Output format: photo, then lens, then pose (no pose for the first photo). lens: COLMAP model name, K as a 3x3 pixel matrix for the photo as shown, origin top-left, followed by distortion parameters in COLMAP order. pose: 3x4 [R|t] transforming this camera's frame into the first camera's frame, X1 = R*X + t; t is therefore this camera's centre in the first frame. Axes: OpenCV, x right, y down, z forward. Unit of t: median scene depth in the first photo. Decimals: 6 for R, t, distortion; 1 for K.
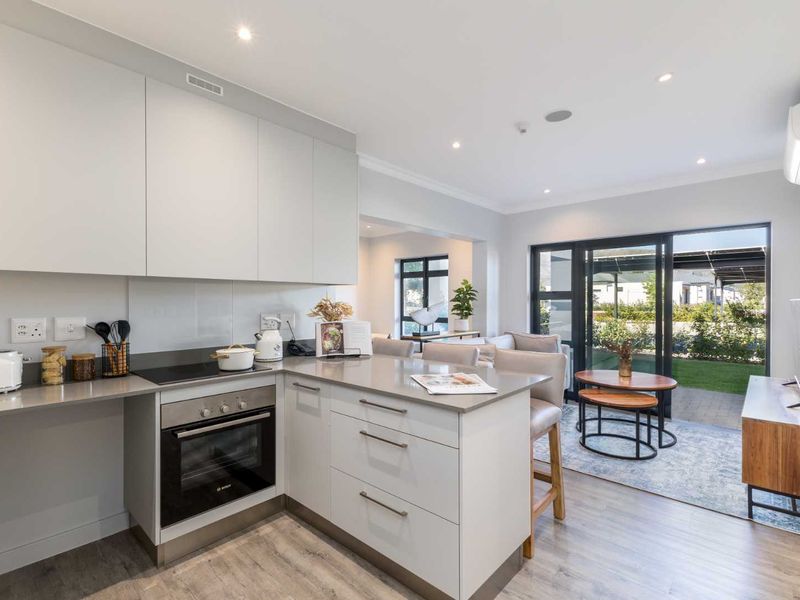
lens RADIAL K [[388.2, 0, 401.9], [0, 388.2, 304.1], [0, 0, 1]] dist [0.002735, 0.000943]
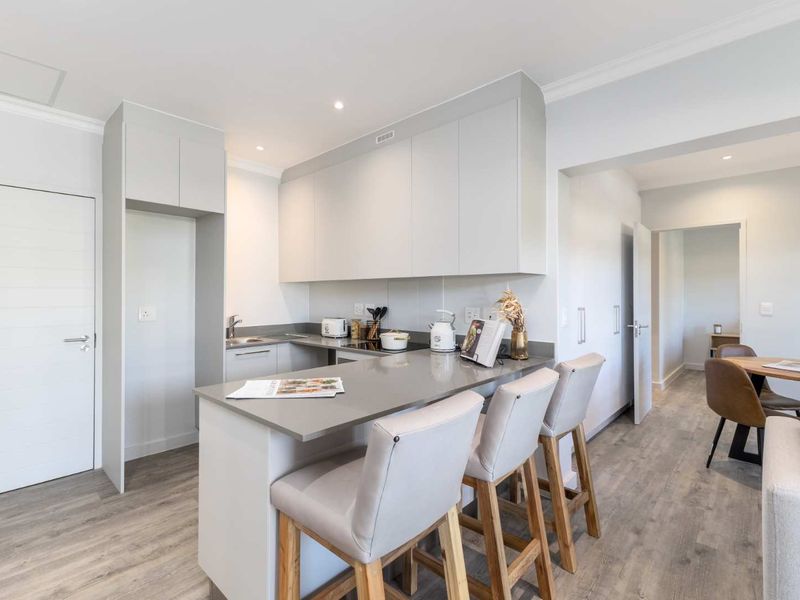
lens RADIAL K [[390.1, 0, 398.8], [0, 390.1, 291.4], [0, 0, 1]] dist [0.003504, 0.000224]
pose [[-0.008826, -0.008164, -0.999928, 0.830466], [-0.006875, 0.999944, -0.008103, -0.007907], [0.999937, 0.006803, -0.008881, 1.022208]]
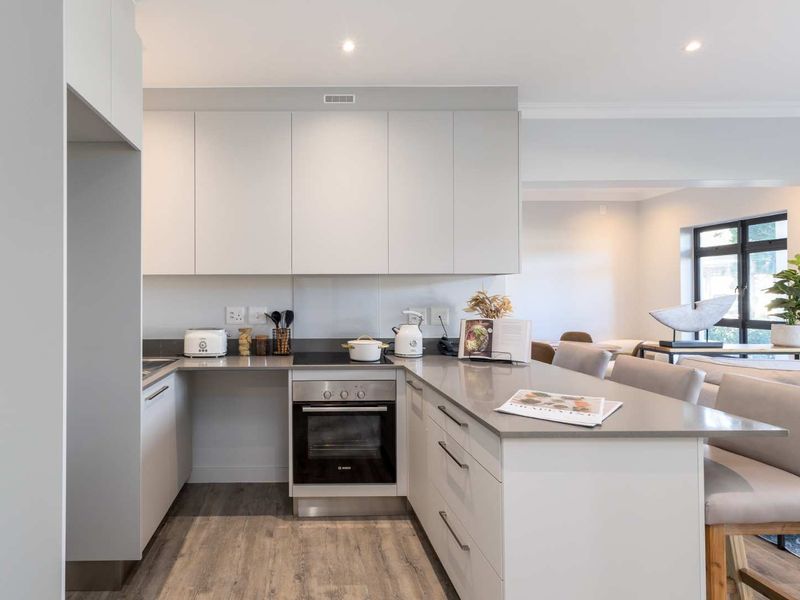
lens RADIAL K [[459.1, 0, 303.9], [0, 459.1, 291.0], [0, 0, 1]] dist [0.002499, 0.001362]
pose [[0.678407, -0.007653, -0.734647, 0.363995], [-0.001911, 0.999924, -0.012181, -0.001996], [0.734684, 0.009668, 0.678341, 0.045230]]
